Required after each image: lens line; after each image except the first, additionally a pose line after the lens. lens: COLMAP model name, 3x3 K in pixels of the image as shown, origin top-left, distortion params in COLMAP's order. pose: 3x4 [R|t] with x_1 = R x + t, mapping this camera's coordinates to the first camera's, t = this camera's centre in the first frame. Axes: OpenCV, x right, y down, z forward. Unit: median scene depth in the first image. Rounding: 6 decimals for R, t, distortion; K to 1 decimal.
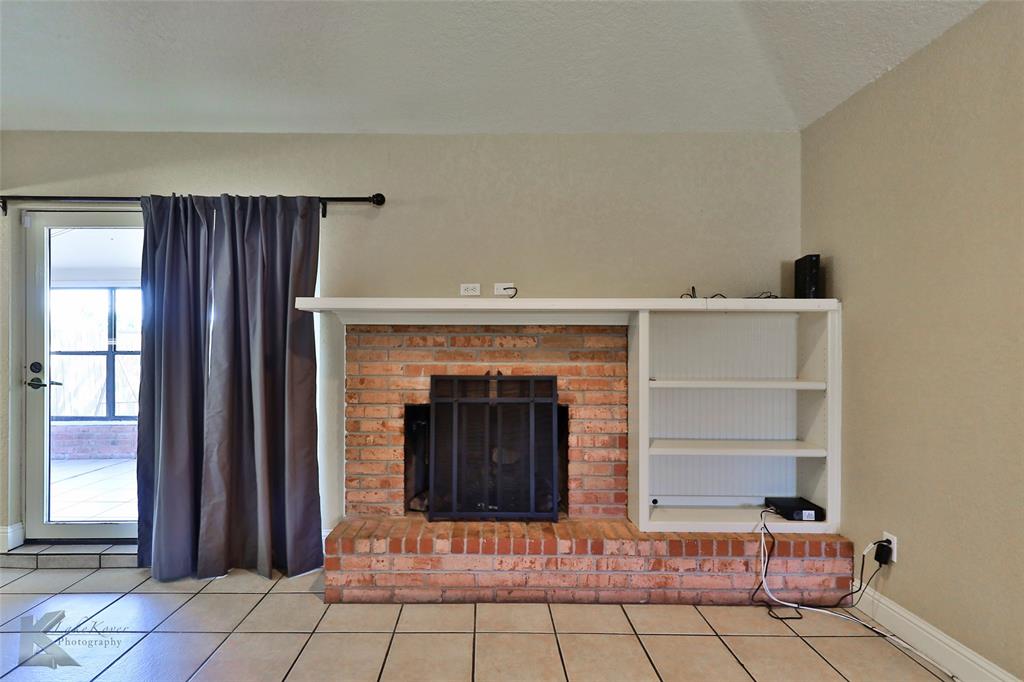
lens RADIAL K [[546.4, 0, 508.2], [0, 546.4, 339.6], [0, 0, 1]] dist [0.016637, -0.002281]
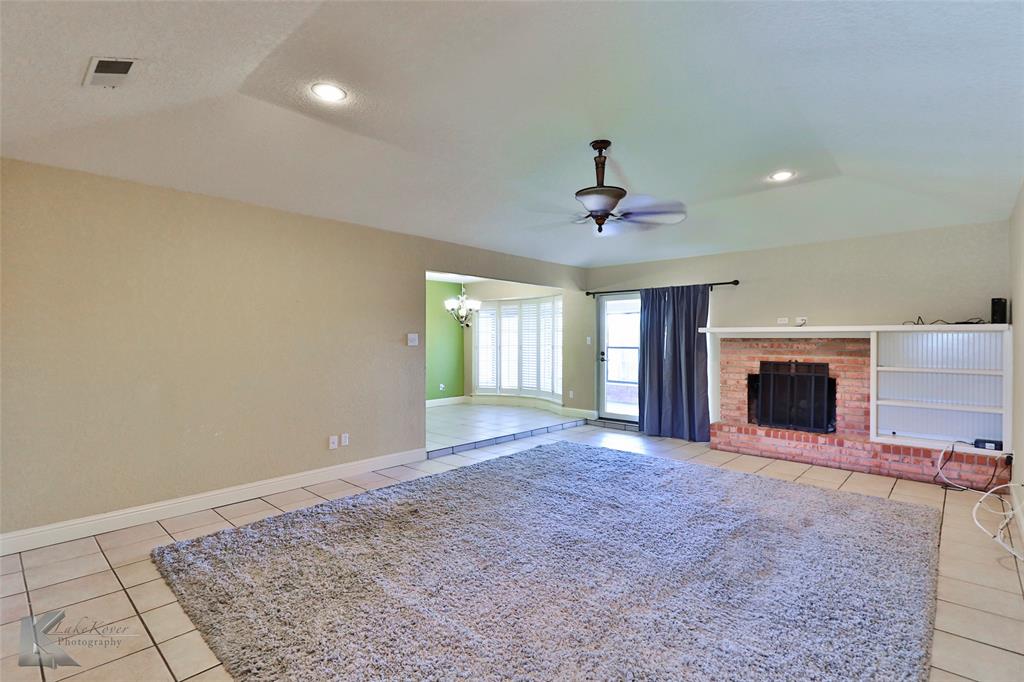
lens RADIAL K [[491.1, 0, 505.6], [0, 491.1, 344.0], [0, 0, 1]] dist [0.019274, -0.008626]
pose [[0.732302, 0.007333, -0.680941, 0.465501], [0.005742, 0.999840, 0.016942, -0.043618], [0.680956, -0.016316, 0.732142, -1.165770]]
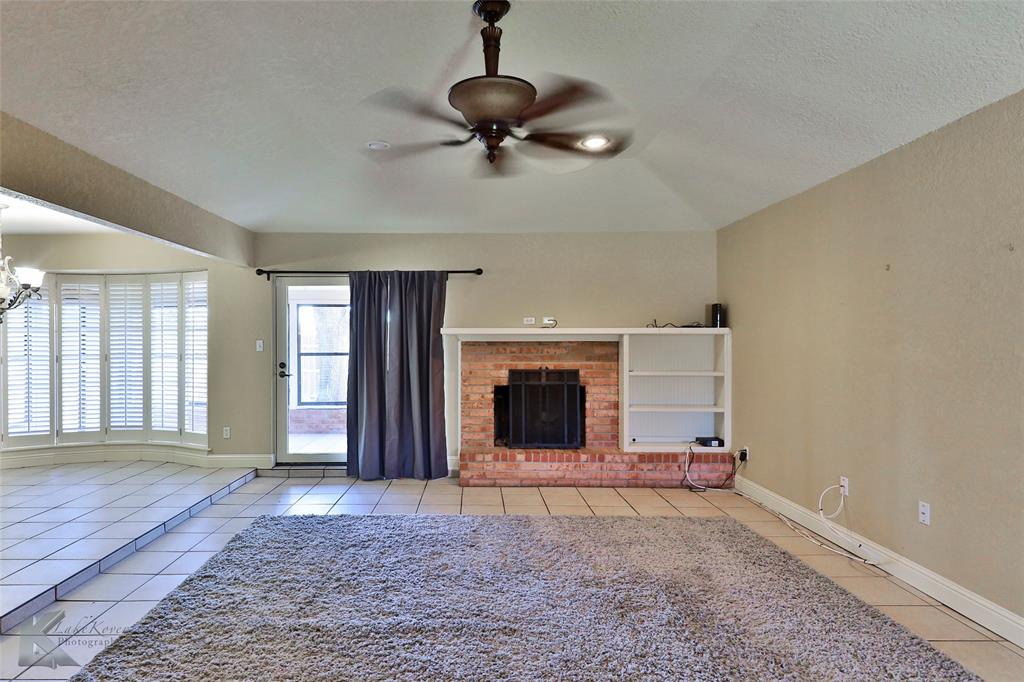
lens RADIAL K [[588.0, 0, 503.6], [0, 588.0, 339.5], [0, 0, 1]] dist [0.021896, -0.000484]
pose [[0.999949, -0.002569, -0.009753, -0.142518], [0.002633, 0.999975, 0.006524, -0.046588], [0.009736, -0.006549, 0.999931, -0.955983]]
